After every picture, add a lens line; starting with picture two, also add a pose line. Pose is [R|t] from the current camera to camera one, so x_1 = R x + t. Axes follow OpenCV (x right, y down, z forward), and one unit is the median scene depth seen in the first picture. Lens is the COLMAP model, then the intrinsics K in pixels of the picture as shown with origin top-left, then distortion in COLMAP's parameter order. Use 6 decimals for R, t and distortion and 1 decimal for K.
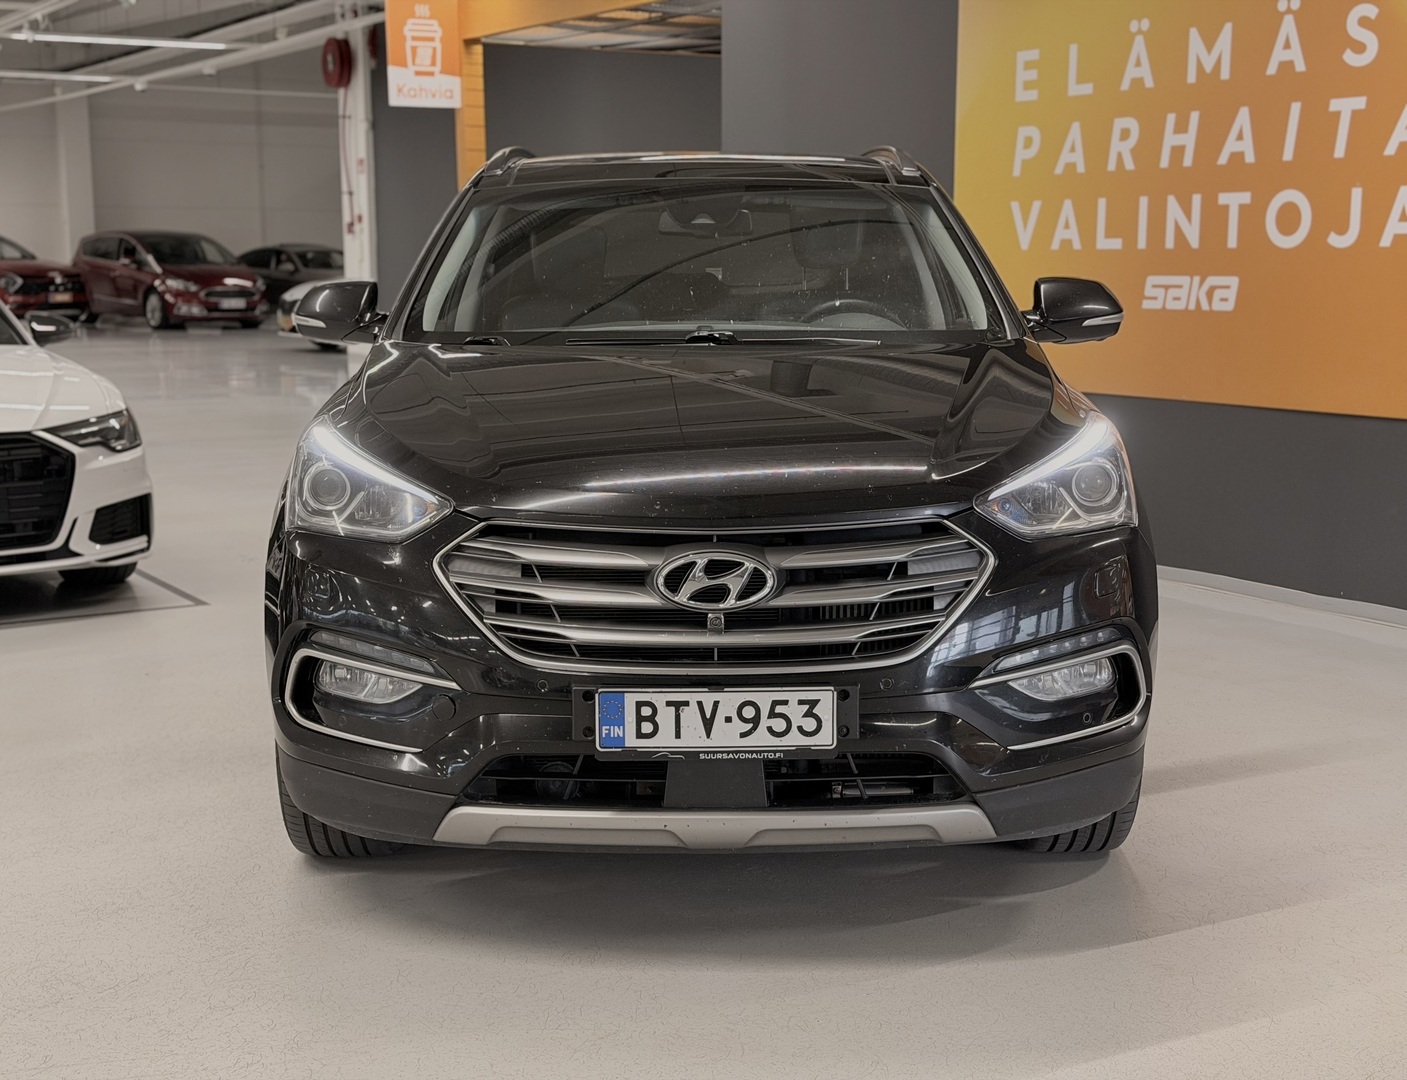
lens RADIAL K [[2018.2, 0, 703.5], [0, 2018.2, 531.1], [0, 0, 1]] dist [0.118182, 0.000000]
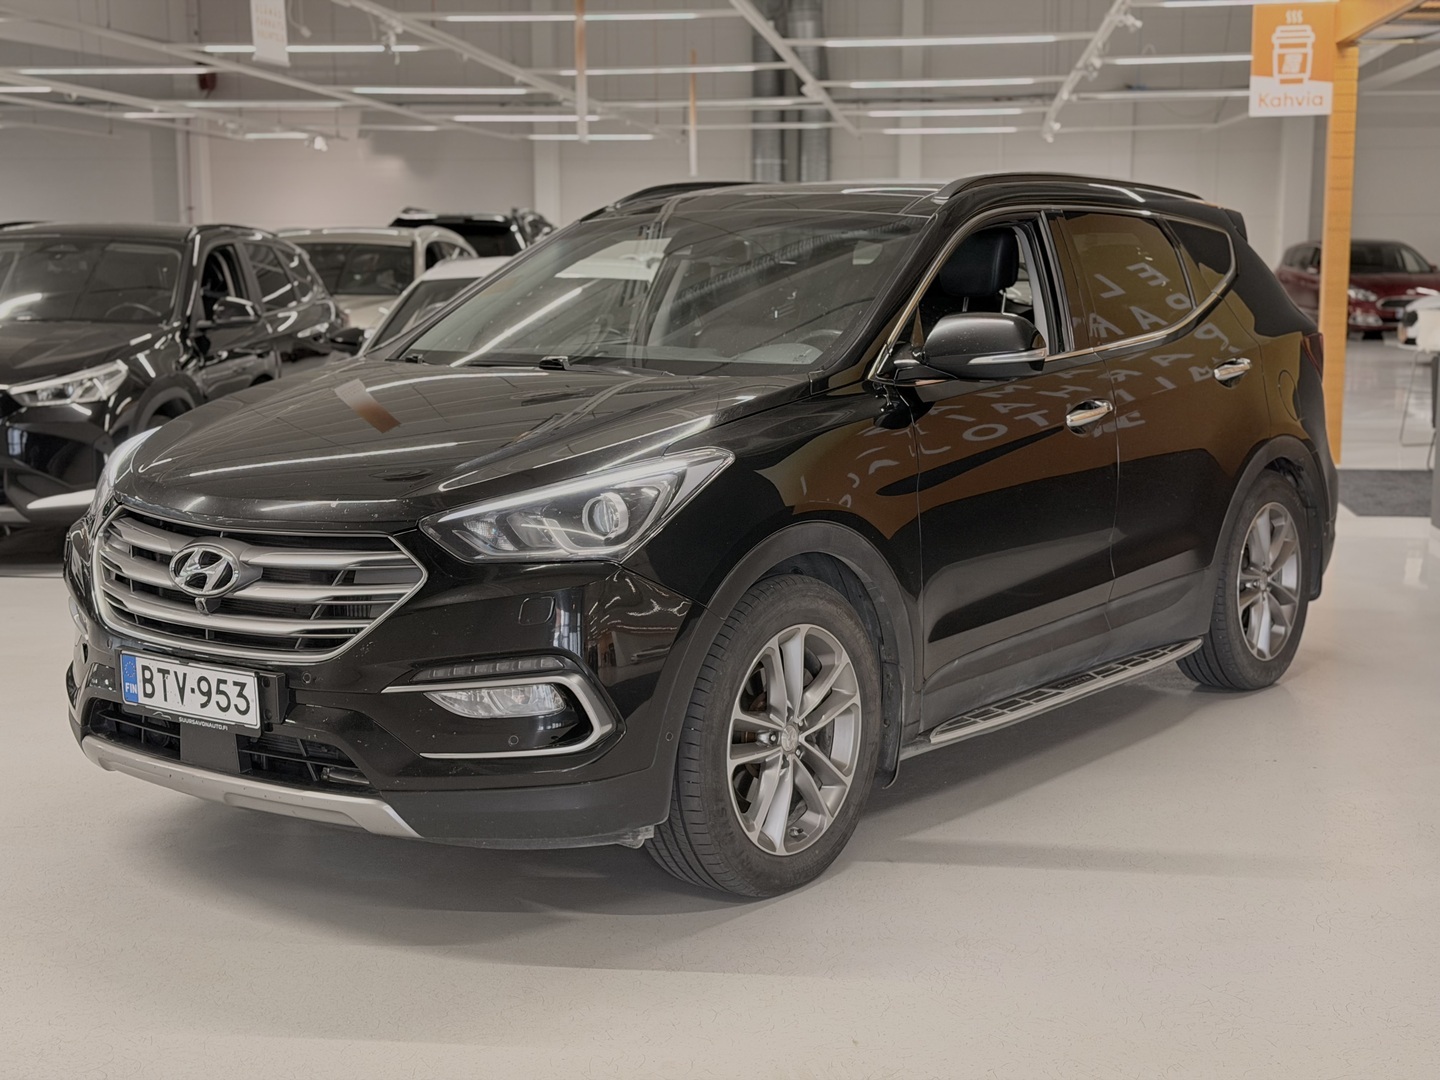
lens RADIAL K [[2025.4, 0, 719.4], [0, 2025.4, 547.7], [0, 0, 1]] dist [0.046351, 0.000000]
pose [[0.800950, 0.085720, -0.592563, 0.921563], [-0.082652, 0.996053, 0.032370, -0.049118], [0.592999, 0.023050, 0.804874, 0.245421]]
